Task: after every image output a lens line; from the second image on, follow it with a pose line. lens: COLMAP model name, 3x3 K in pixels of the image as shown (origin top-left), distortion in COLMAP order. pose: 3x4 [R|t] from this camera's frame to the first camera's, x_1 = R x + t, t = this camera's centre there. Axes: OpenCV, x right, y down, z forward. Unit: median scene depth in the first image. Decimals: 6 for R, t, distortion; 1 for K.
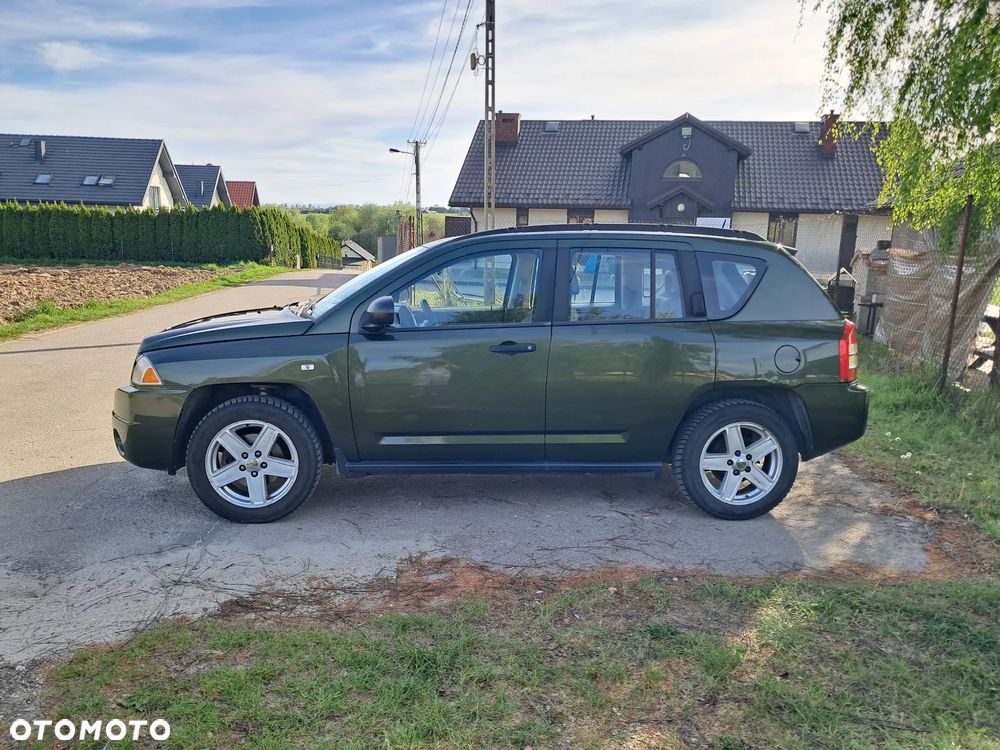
lens RADIAL K [[772.0, 0, 489.8], [0, 772.0, 385.1], [0, 0, 1]] dist [0.012197, -0.006621]
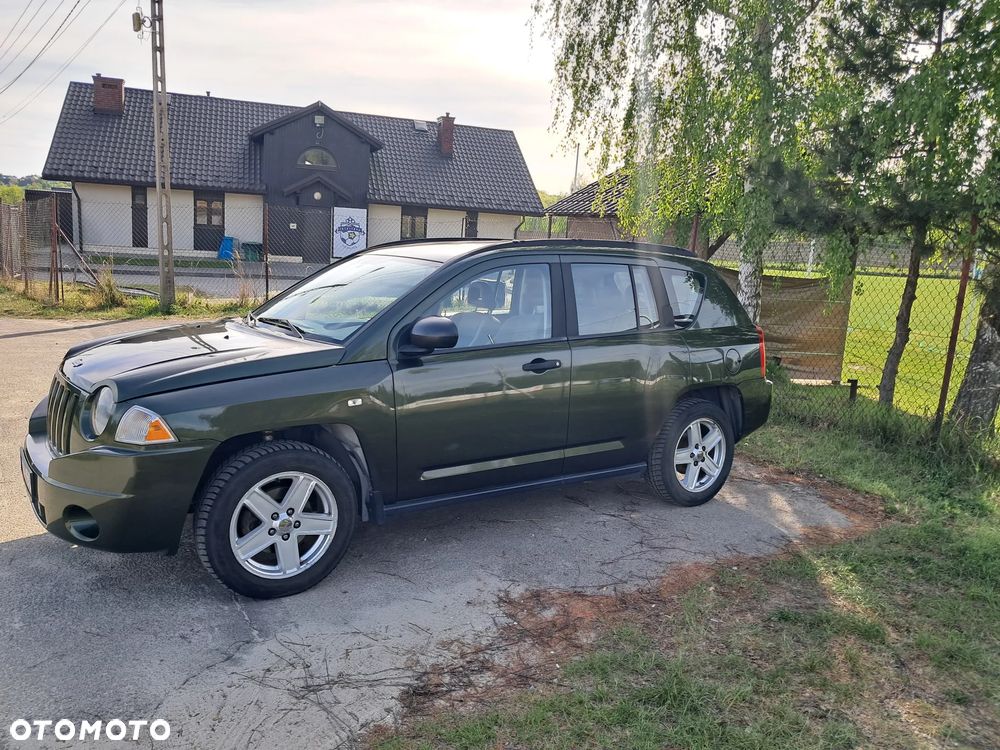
lens RADIAL K [[778.2, 0, 500.0], [0, 778.2, 375.0], [0, 0, 1]] dist [0.001668, -0.006338]
pose [[0.865426, -0.063236, 0.497030, -0.481680], [0.061124, 0.997919, 0.020535, -0.056271], [-0.497294, 0.012609, 0.867491, 0.159719]]
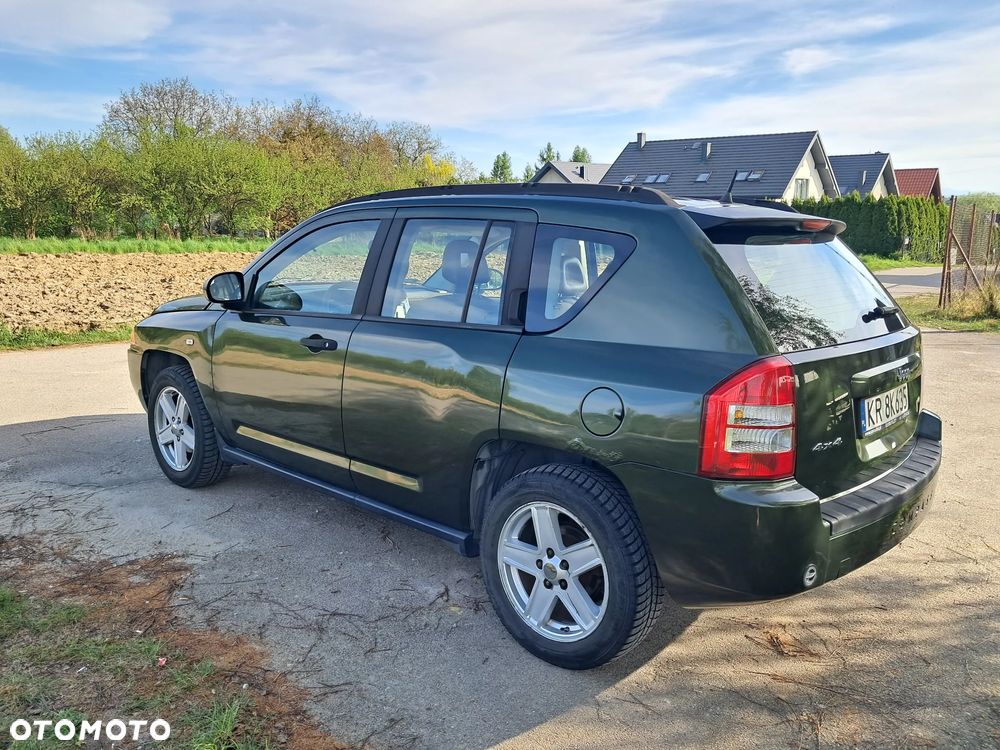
lens RADIAL K [[785.6, 0, 510.9], [0, 785.6, 374.2], [0, 0, 1]] dist [0.002707, -0.002550]
pose [[0.695794, 0.123048, -0.707623, 0.718872], [-0.129135, 0.990593, 0.045277, -0.075291], [0.706537, 0.059876, 0.705138, 0.532873]]
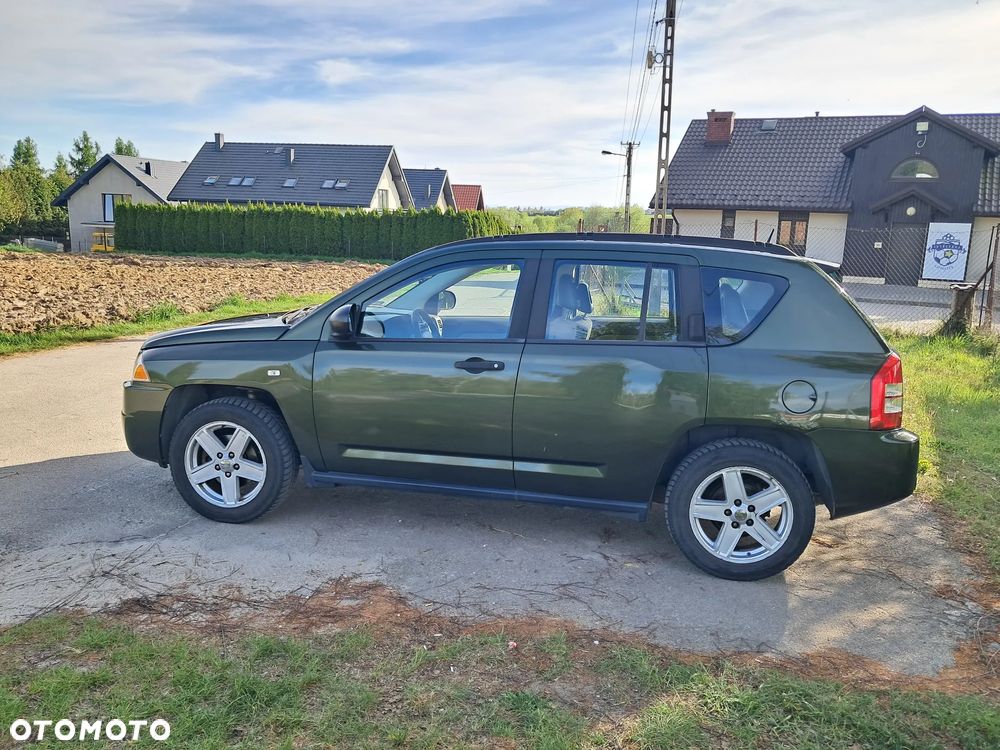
lens RADIAL K [[778.2, 0, 500.0], [0, 778.2, 375.0], [0, 0, 1]] dist [0.001668, -0.006338]
pose [[0.963377, 0.060228, -0.261300, 0.283809], [-0.064417, 0.997895, -0.007486, -0.029160], [0.260299, 0.024044, 0.965229, 0.097697]]
